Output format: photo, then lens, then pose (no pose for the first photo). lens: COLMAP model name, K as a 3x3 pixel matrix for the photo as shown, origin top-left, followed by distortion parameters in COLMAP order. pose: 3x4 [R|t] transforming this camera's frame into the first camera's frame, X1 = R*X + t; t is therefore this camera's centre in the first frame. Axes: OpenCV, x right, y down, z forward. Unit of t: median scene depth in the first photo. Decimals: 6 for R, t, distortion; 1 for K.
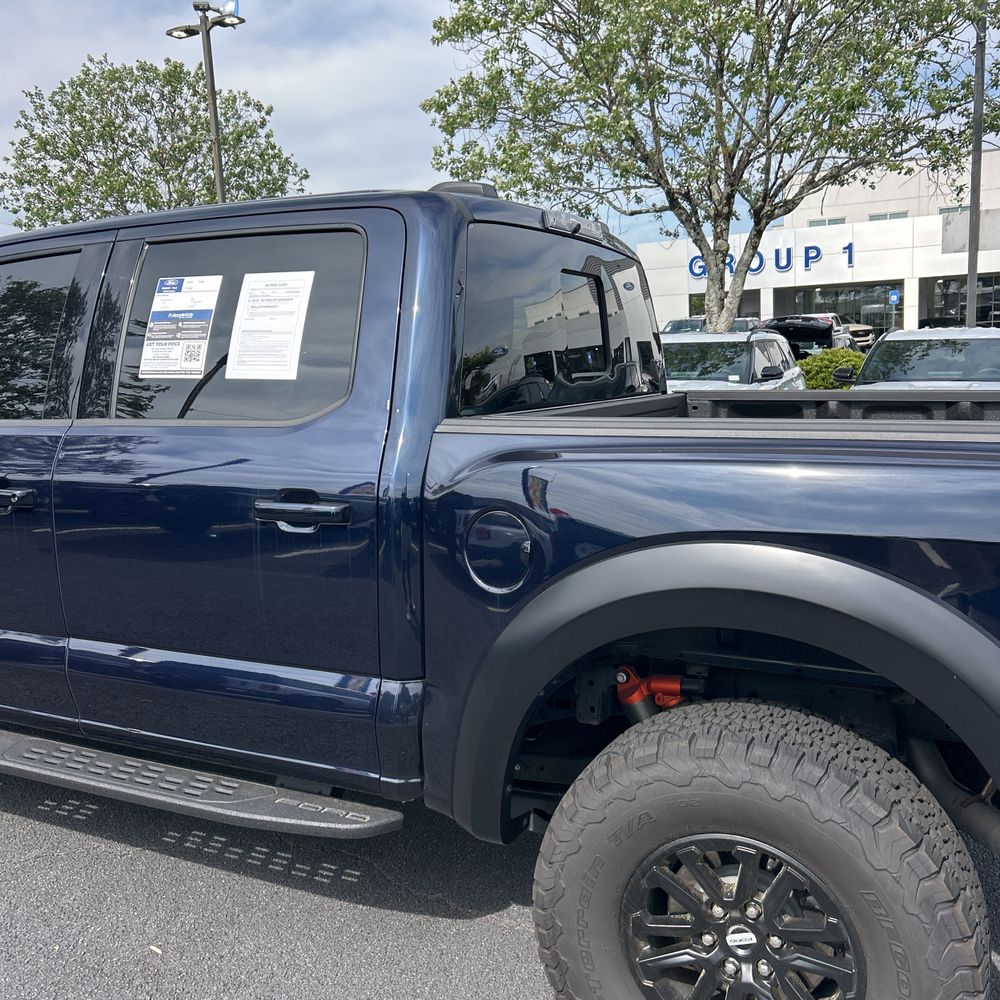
lens RADIAL K [[1017.9, 0, 485.4], [0, 1017.9, 504.3], [0, 0, 1]] dist [0.022685, 0.000000]
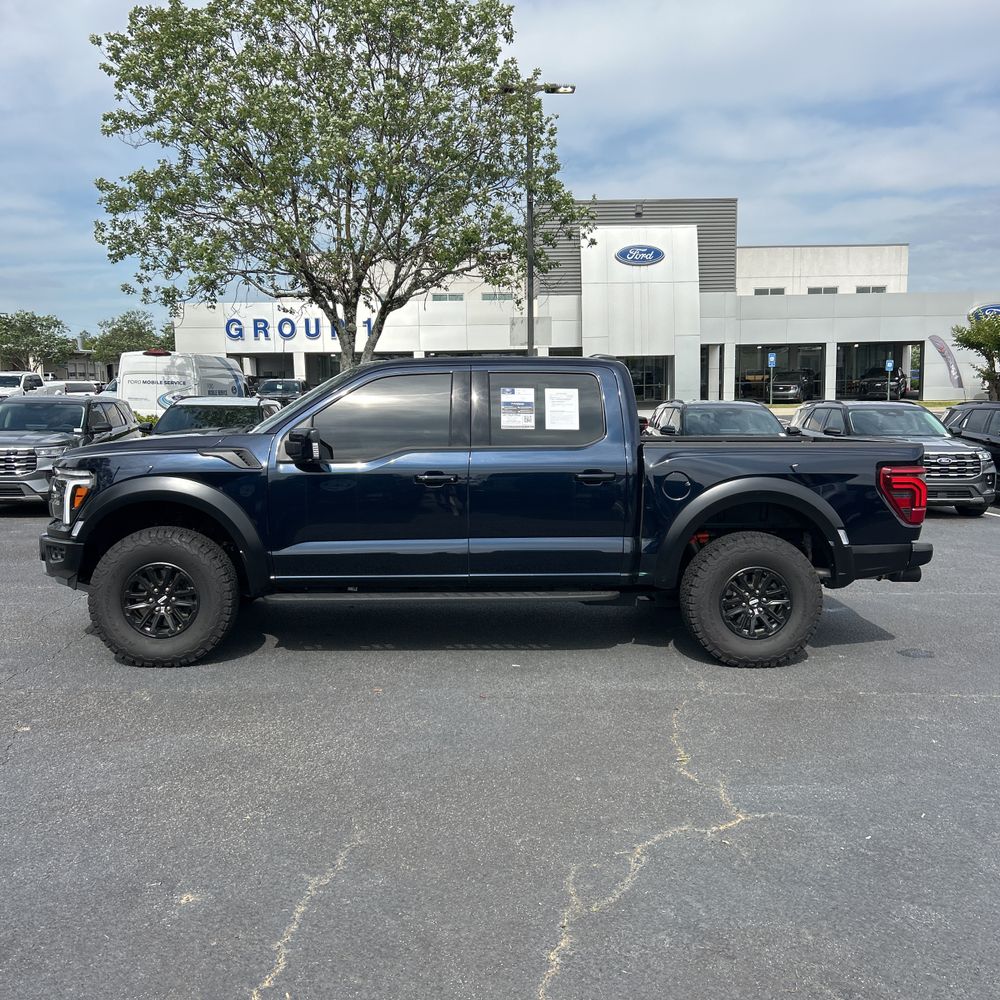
lens RADIAL K [[1017.9, 0, 493.1], [0, 1017.9, 477.6], [0, 0, 1]] dist [0.022685, 0.000000]
pose [[0.871115, -0.017904, 0.490752, -1.645370], [0.056393, 0.996371, -0.063752, 0.154293], [-0.487830, 0.083210, 0.868964, -1.153475]]
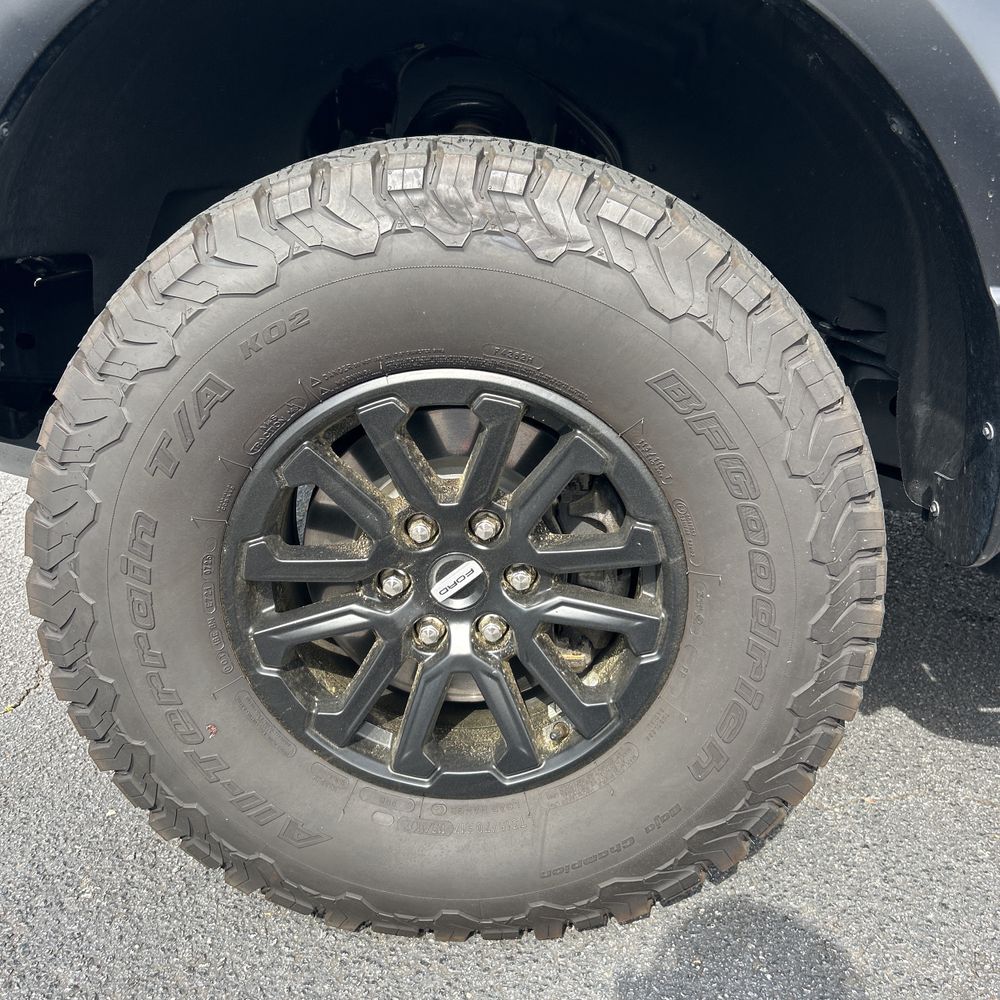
lens RADIAL K [[1017.9, 0, 502.3], [0, 1017.9, 507.1], [0, 0, 1]] dist [0.022685, 0.000000]
pose [[0.913006, -0.132072, 0.385975, -1.272377], [0.061086, 0.979737, 0.190747, 0.135743], [-0.403346, -0.150575, 0.902574, 1.051472]]
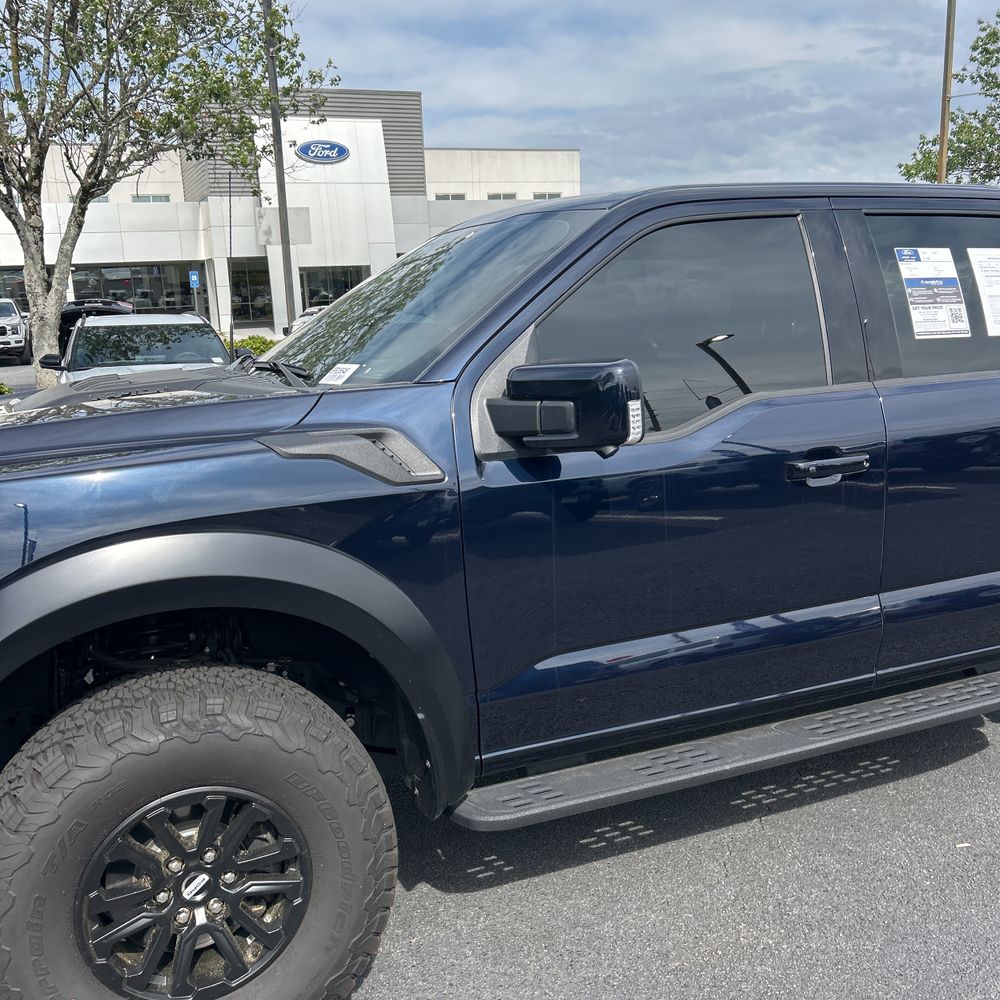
lens RADIAL K [[1017.9, 0, 503.6], [0, 1017.9, 498.1], [0, 0, 1]] dist [0.022685, 0.000000]
pose [[0.642520, -0.141121, 0.753162, -1.561704], [0.136660, 0.988241, 0.068584, -0.097170], [-0.753984, 0.058860, 0.654251, 0.667873]]
